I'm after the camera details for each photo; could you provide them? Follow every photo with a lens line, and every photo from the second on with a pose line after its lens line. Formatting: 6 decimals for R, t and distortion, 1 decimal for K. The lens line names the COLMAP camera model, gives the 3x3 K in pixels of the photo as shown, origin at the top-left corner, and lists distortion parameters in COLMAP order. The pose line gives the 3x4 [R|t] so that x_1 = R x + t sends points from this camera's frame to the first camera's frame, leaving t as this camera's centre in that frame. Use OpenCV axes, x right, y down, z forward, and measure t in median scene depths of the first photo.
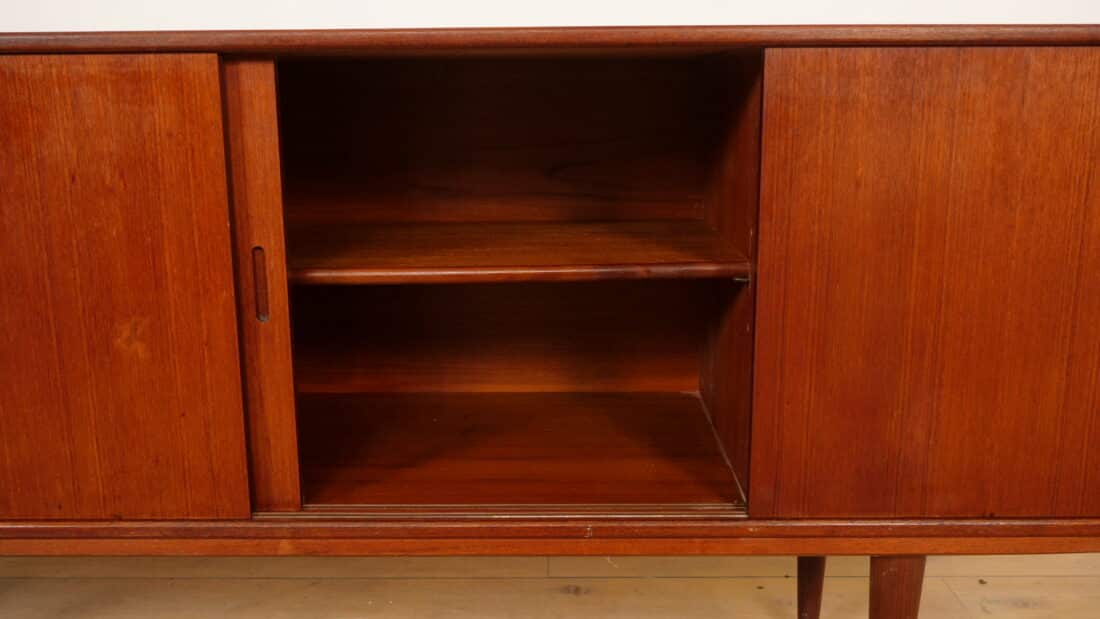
lens RADIAL K [[1097.0, 0, 568.9], [0, 1097.0, 311.0], [0, 0, 1]] dist [-0.012275, -0.006384]
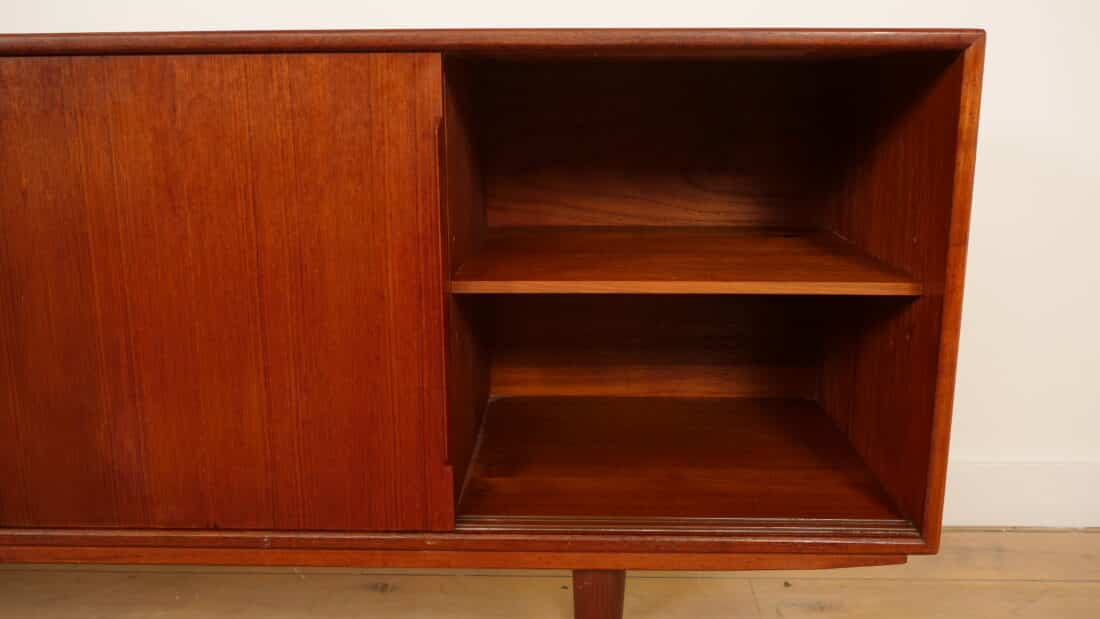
lens RADIAL K [[1120.8, 0, 550.2], [0, 1120.8, 358.3], [0, 0, 1]] dist [-0.032945, -0.014169]
pose [[0.999827, 0.007941, -0.016806, 0.700989], [-0.007383, 0.999428, 0.033004, -0.002837], [0.017059, -0.032874, 0.999314, -0.008281]]
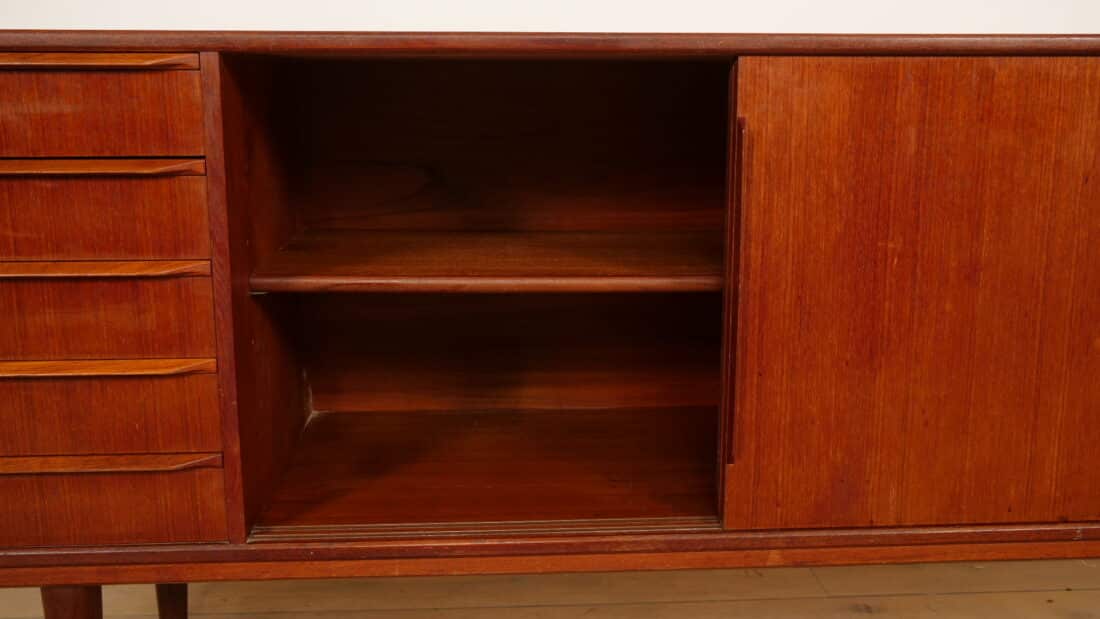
lens RADIAL K [[1122.3, 0, 550.3], [0, 1122.3, 283.9], [0, 0, 1]] dist [0.004478, -0.014023]
pose [[0.997052, -0.005686, 0.076514, -0.955060], [0.008266, 0.999406, -0.033453, 0.005022], [-0.076278, 0.033987, 0.996507, 0.011922]]
